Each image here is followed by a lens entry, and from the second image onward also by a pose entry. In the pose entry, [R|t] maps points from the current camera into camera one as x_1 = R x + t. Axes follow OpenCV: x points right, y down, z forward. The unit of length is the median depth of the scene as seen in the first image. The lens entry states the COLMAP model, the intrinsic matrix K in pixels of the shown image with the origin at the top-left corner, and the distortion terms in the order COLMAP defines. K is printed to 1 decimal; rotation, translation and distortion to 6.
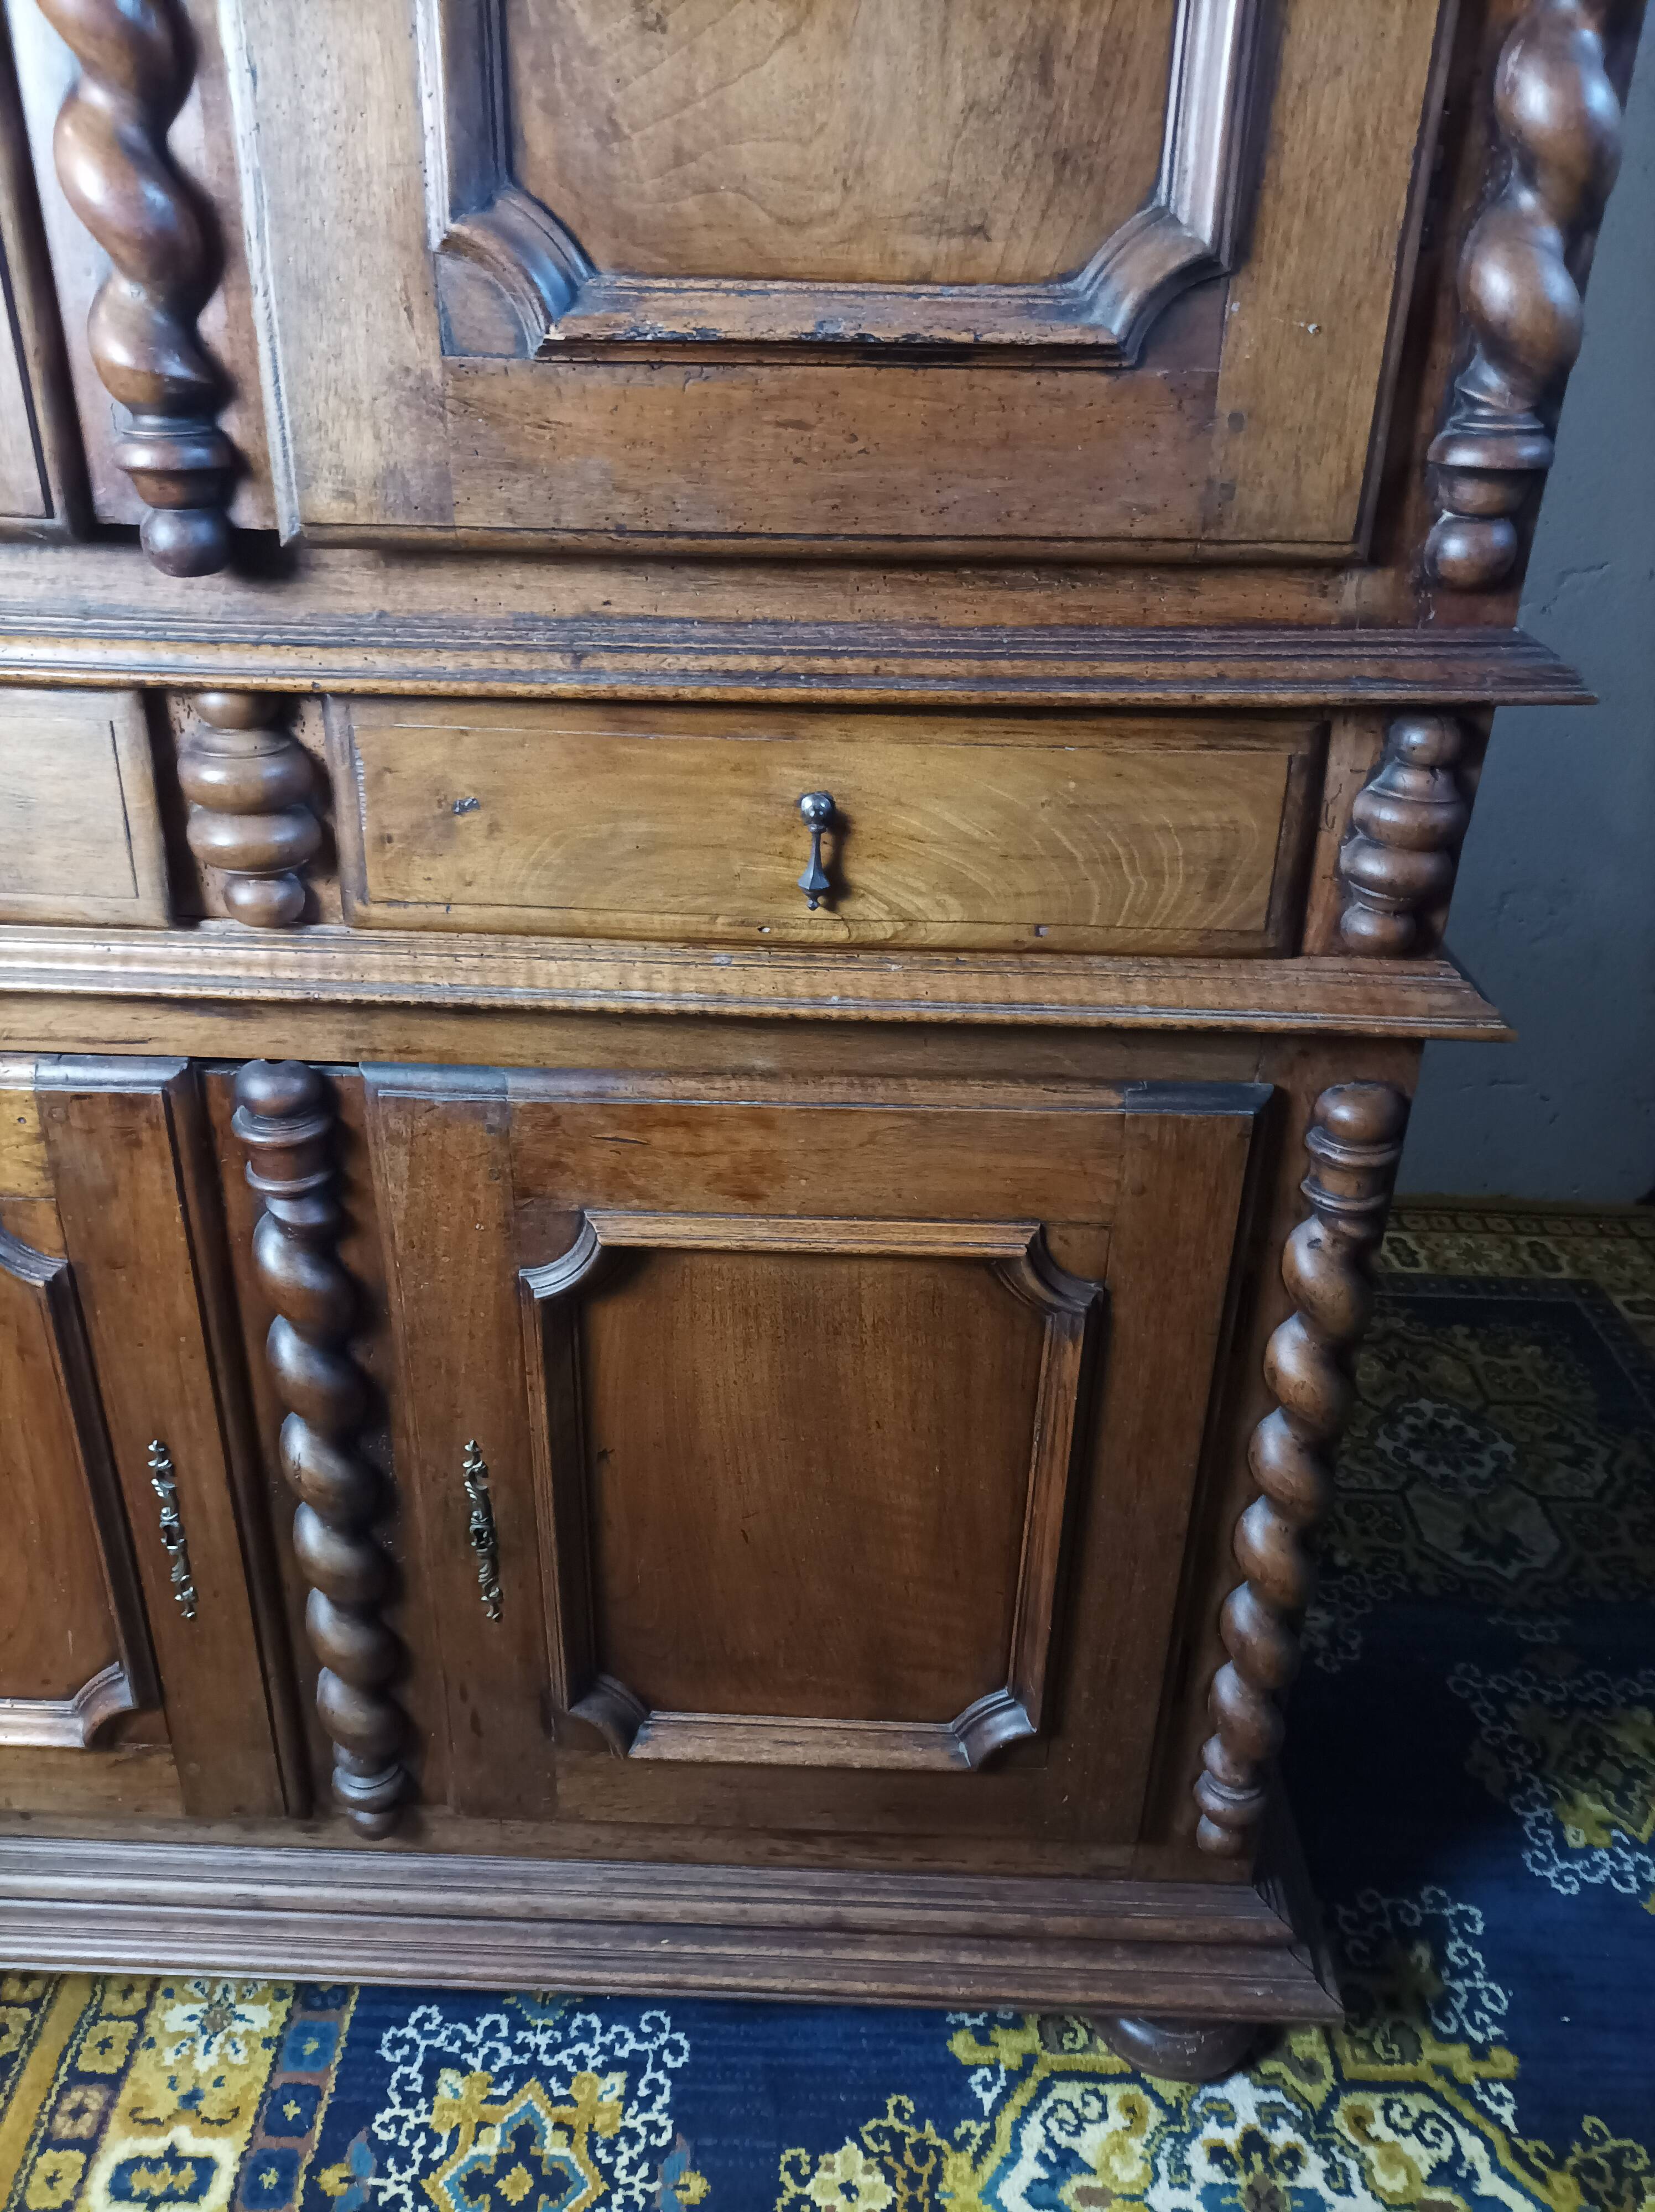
lens RADIAL K [[1657.4, 0, 825.9], [0, 1657.4, 1119.7], [0, 0, 1]] dist [0.031695, -0.014759]
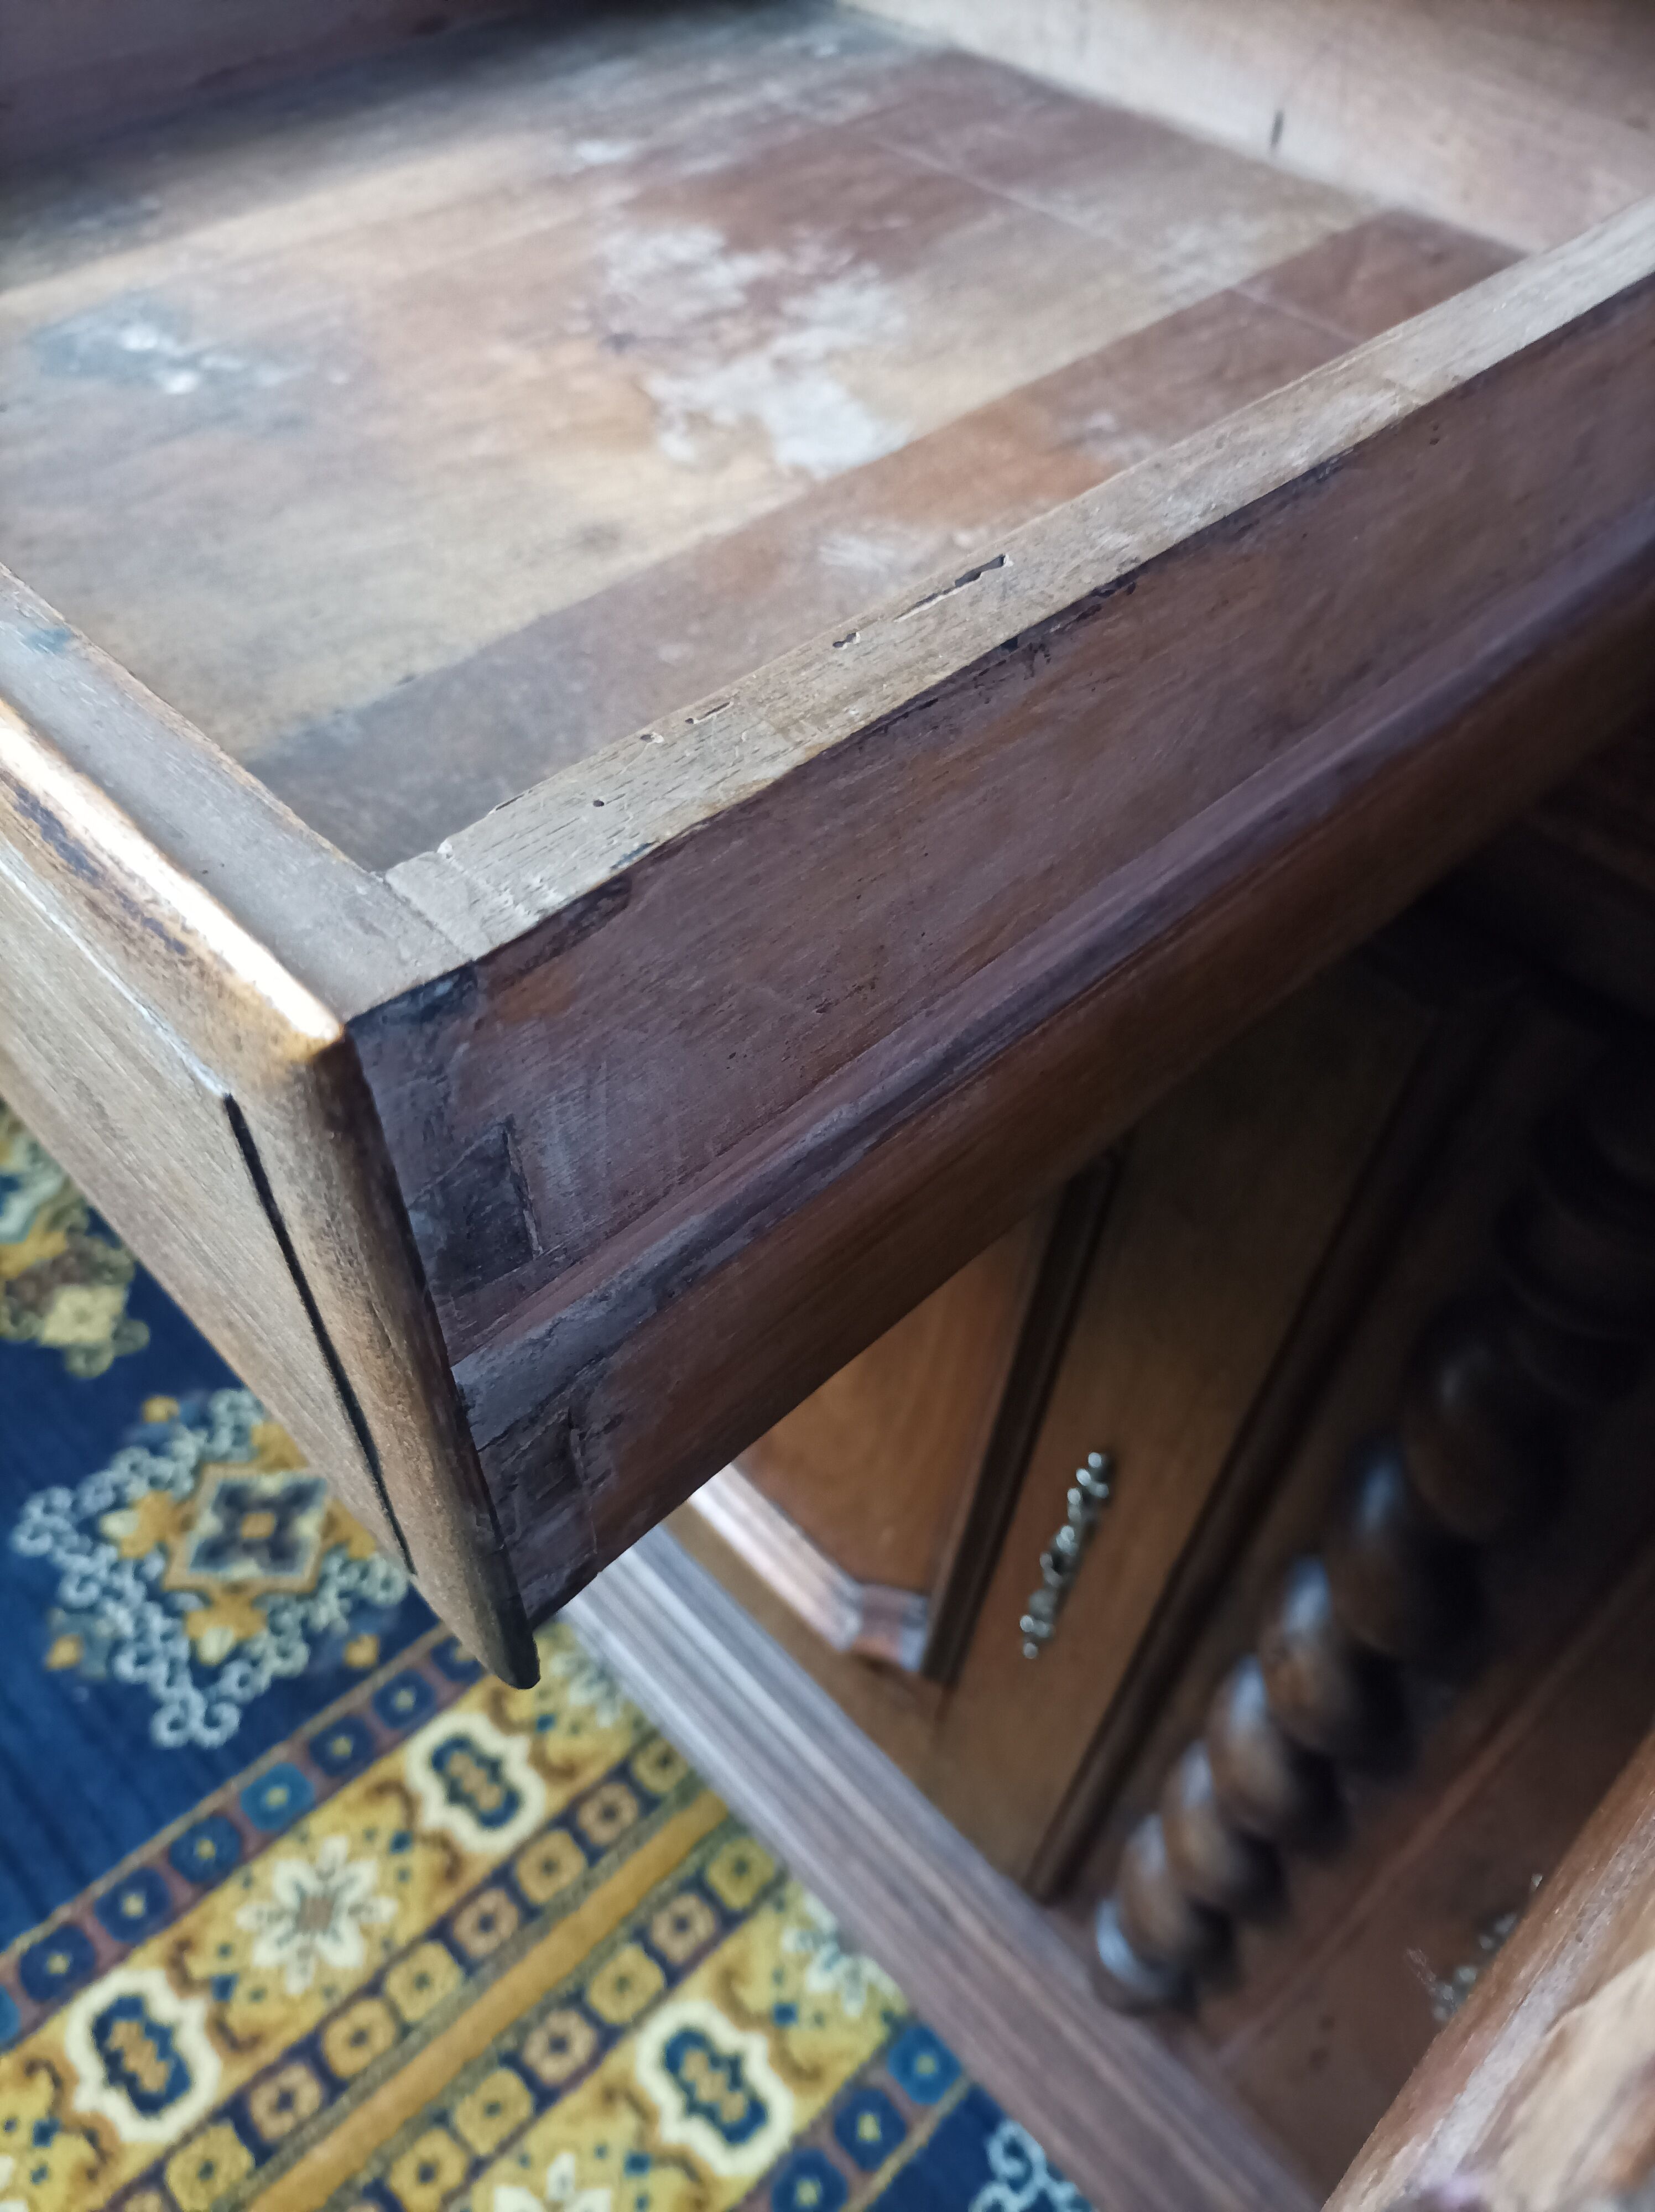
lens RADIAL K [[1659.2, 0, 832.6], [0, 1659.2, 1110.4], [0, 0, 1]] dist [0.045594, -0.045321]
pose [[0.715903, 0.521975, -0.463708, -0.219572], [-0.399272, 0.850899, 0.341397, -0.063798], [0.572769, -0.059261, 0.817572, 0.392264]]
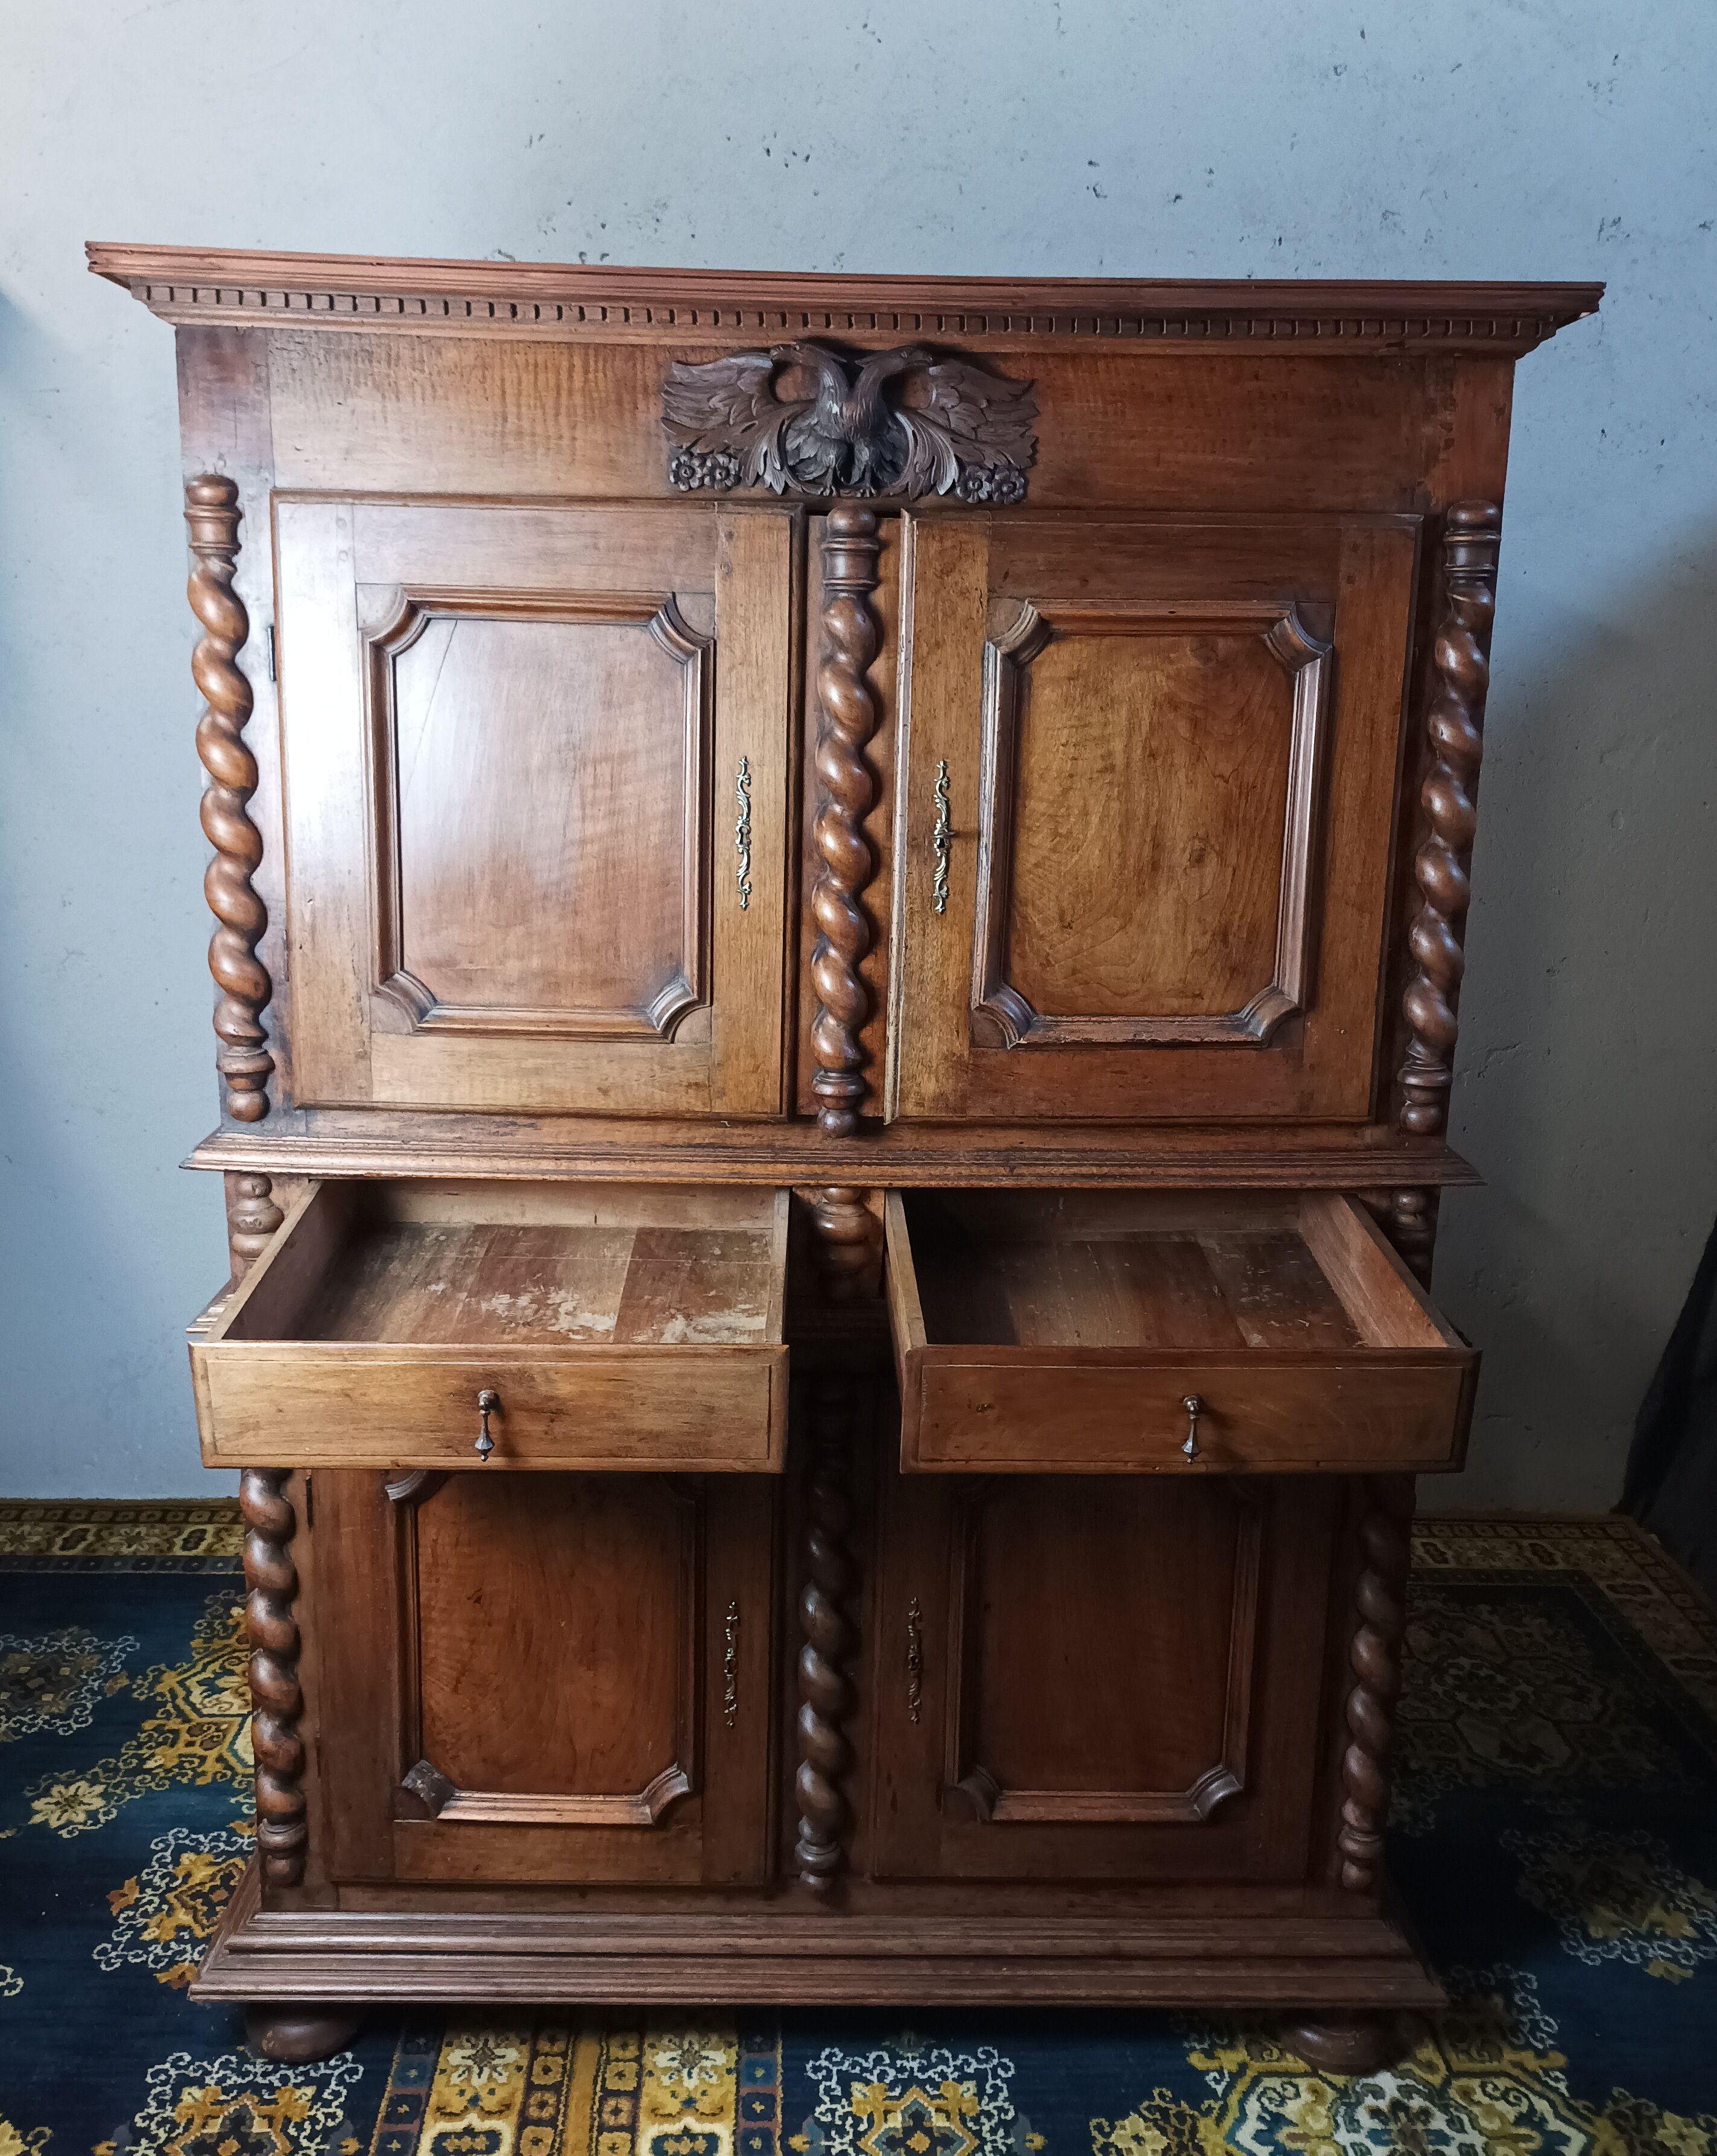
lens RADIAL K [[1810.6, 0, 857.7], [0, 1810.6, 1024.5], [0, 0, 1]] dist [0.026330, -0.011136]
pose [[0.998867, -0.012705, 0.045872, -0.295389], [0.024730, 0.961960, -0.272069, 0.110487], [-0.040671, 0.272895, 0.961184, -0.831001]]
